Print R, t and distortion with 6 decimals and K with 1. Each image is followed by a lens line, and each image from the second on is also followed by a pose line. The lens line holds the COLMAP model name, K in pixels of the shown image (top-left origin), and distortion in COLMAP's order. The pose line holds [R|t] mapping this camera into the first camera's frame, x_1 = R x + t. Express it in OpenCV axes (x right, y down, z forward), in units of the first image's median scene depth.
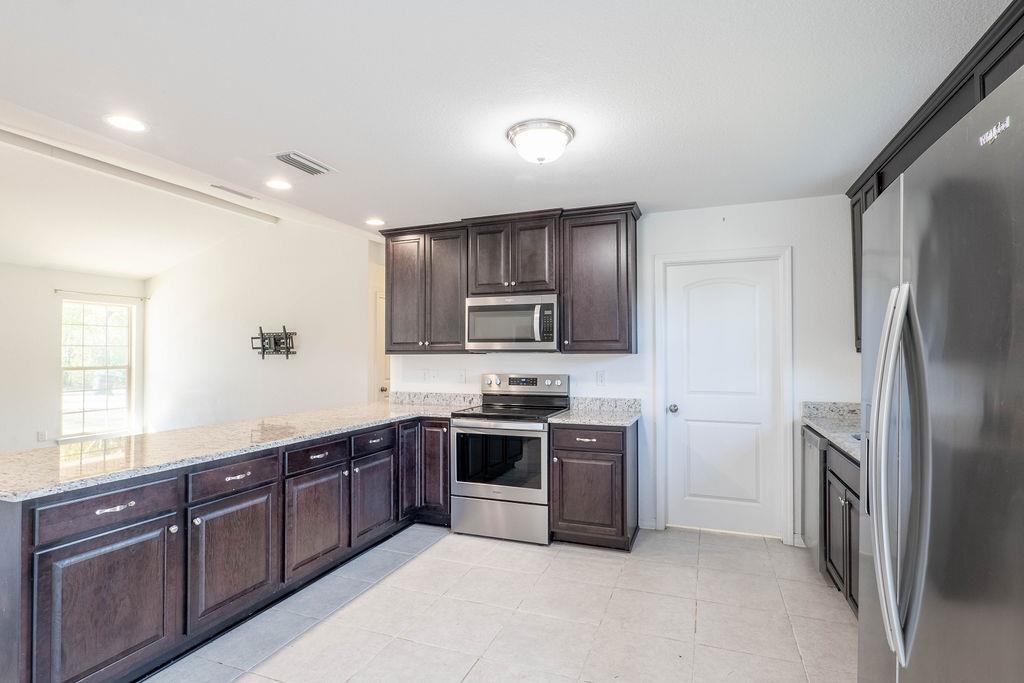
lens RADIAL K [[507.6, 0, 512.0], [0, 507.6, 341.5], [0, 0, 1]] dist [0.000258, 0.000504]
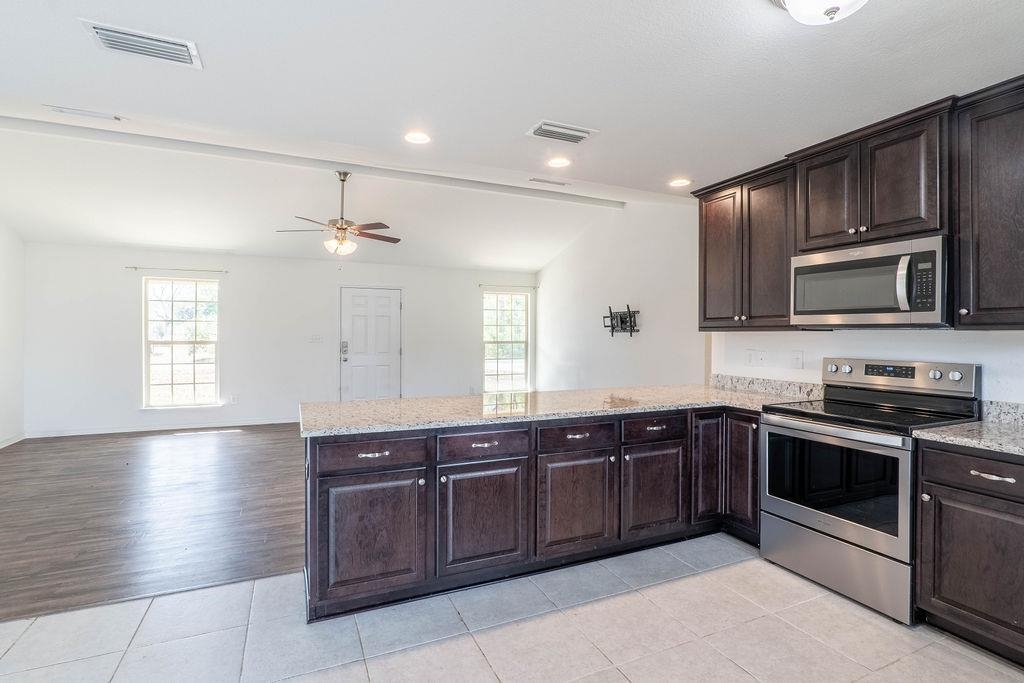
lens RADIAL K [[480.7, 0, 510.9], [0, 480.7, 331.0], [0, 0, 1]] dist [-0.021545, 0.005771]
pose [[0.709090, 0.000668, -0.705118, 0.123414], [0.012541, 0.999829, 0.013559, 0.010721], [0.705007, -0.018458, 0.708960, 0.205317]]
